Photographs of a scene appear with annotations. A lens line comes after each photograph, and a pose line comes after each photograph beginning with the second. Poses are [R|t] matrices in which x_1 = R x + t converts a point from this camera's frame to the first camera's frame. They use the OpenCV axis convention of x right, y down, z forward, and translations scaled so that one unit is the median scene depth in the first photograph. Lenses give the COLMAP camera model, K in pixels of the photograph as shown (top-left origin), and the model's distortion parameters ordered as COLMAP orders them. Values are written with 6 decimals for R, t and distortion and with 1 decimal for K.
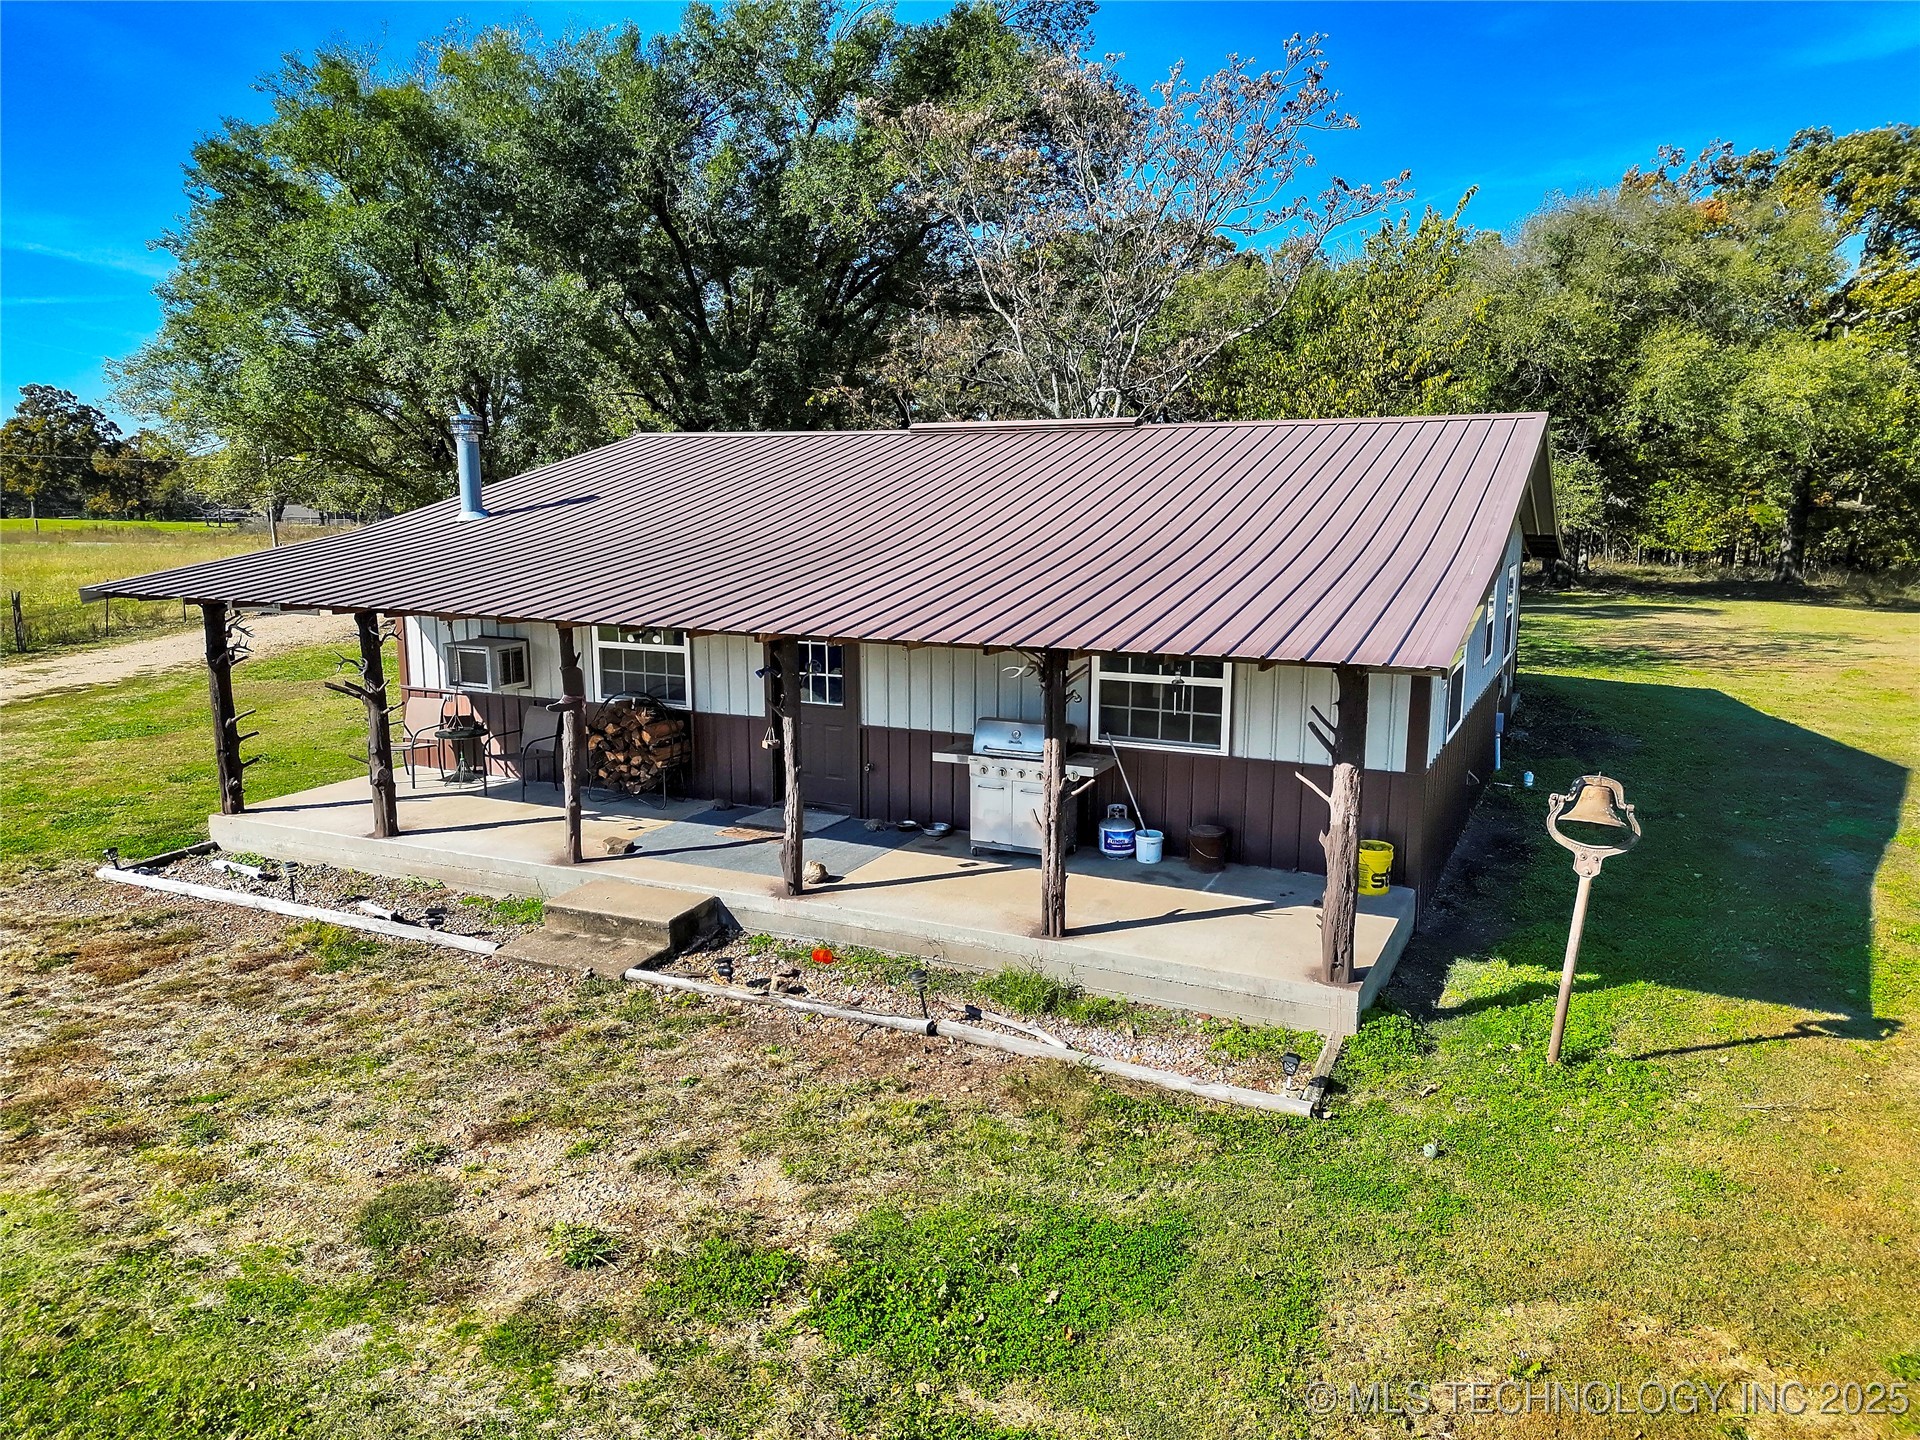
lens RADIAL K [[1348.0, 0, 956.6], [0, 1348.0, 715.4], [0, 0, 1]] dist [0.064675, -0.049893]
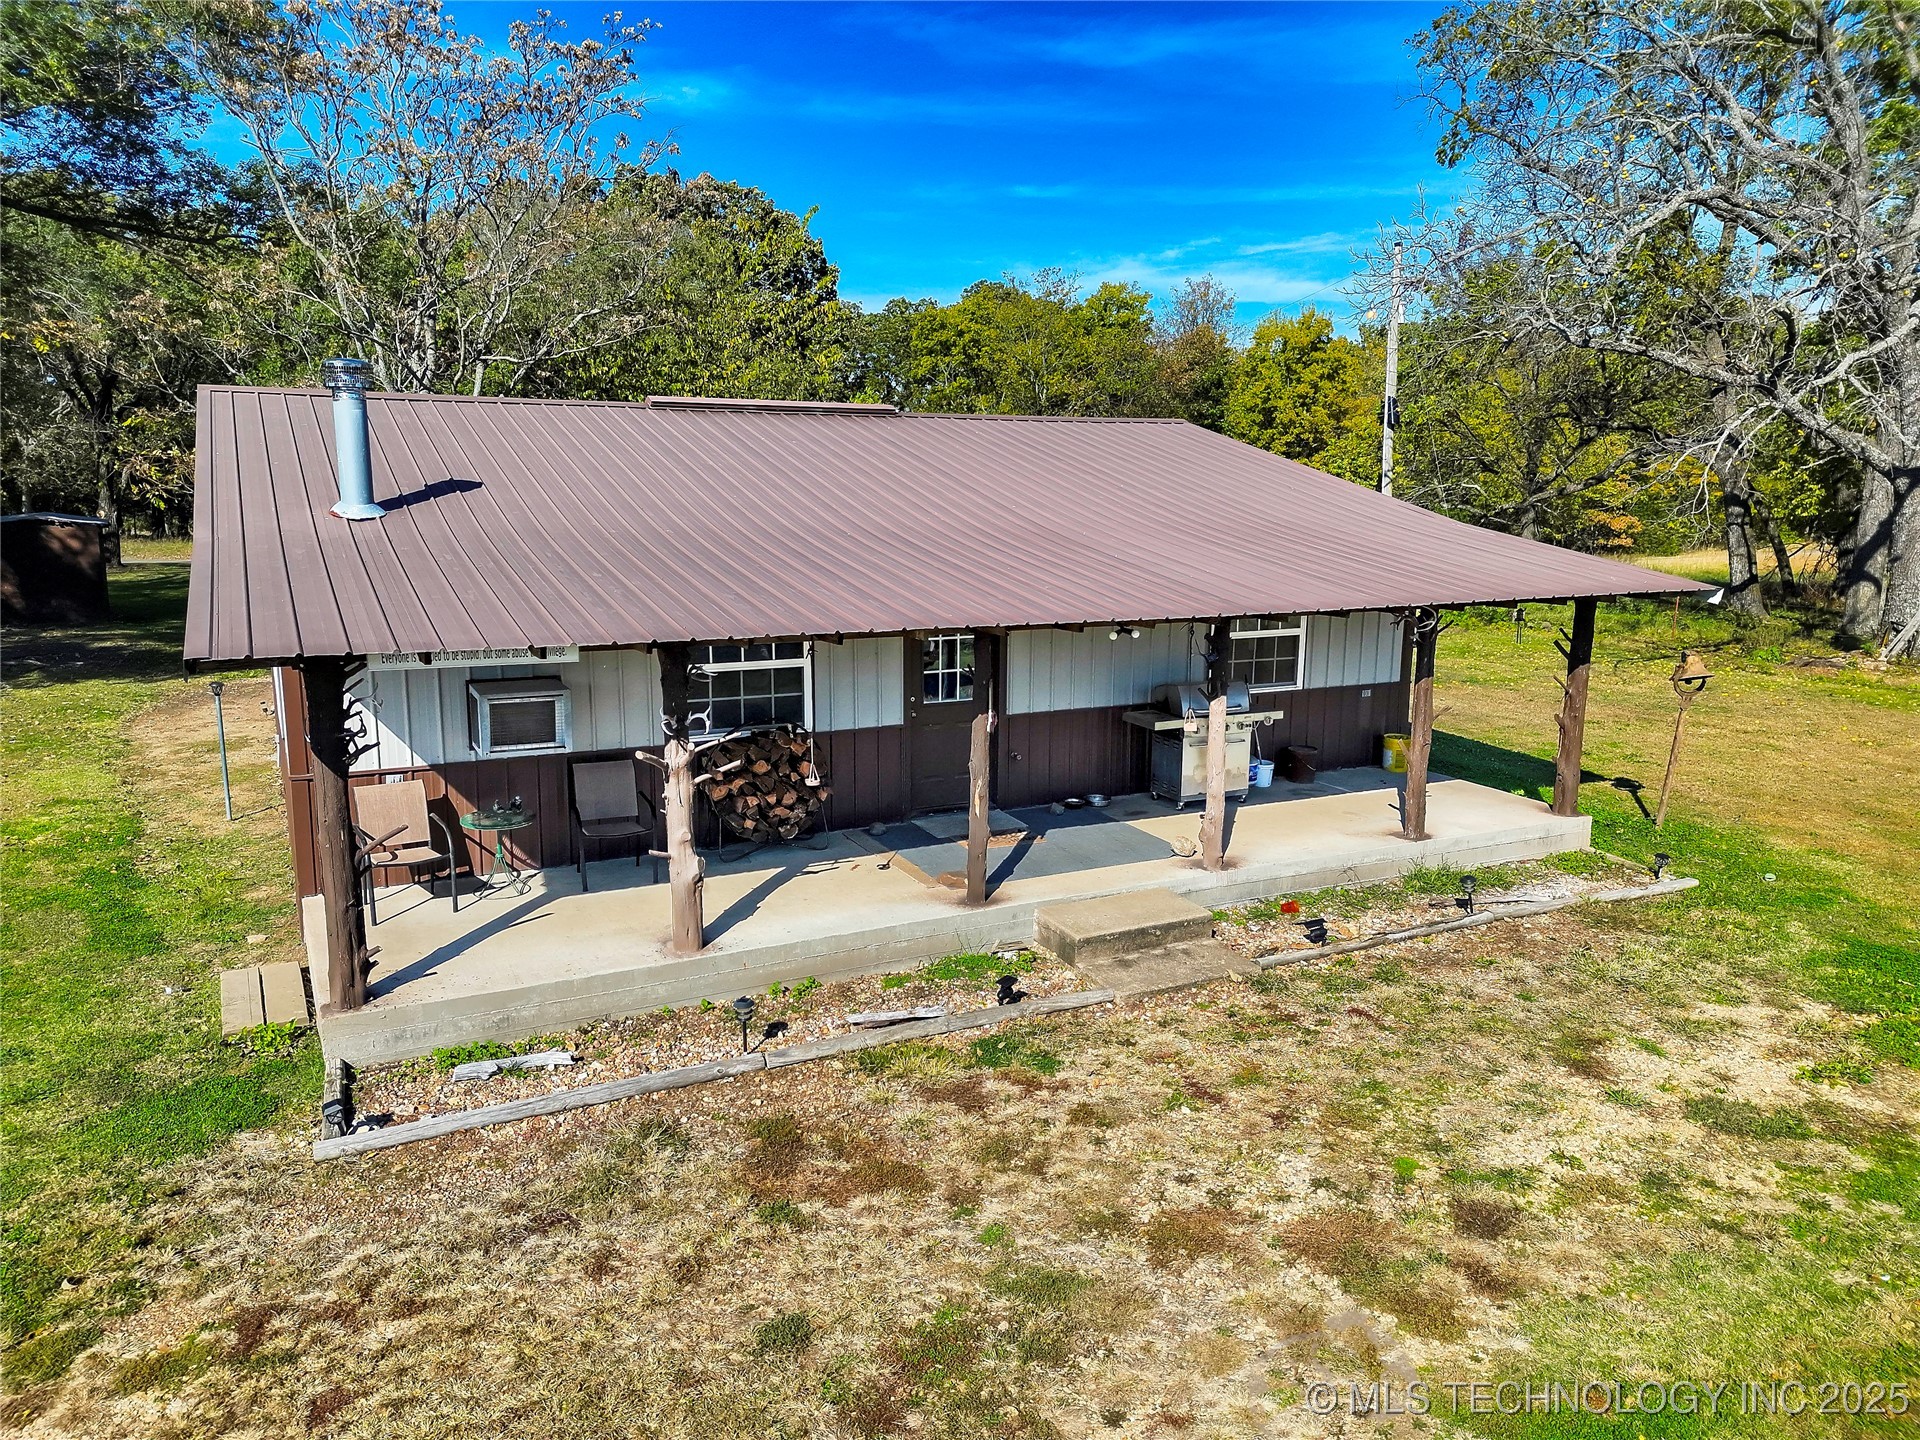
lens RADIAL K [[1348.0, 0, 952.2], [0, 1348.0, 713.8], [0, 0, 1]] dist [0.064675, -0.049893]
pose [[0.598126, -0.132880, 0.790309, -0.994891], [0.125293, 0.989536, 0.071552, -0.079133], [-0.791547, 0.056223, 0.608516, 0.491088]]
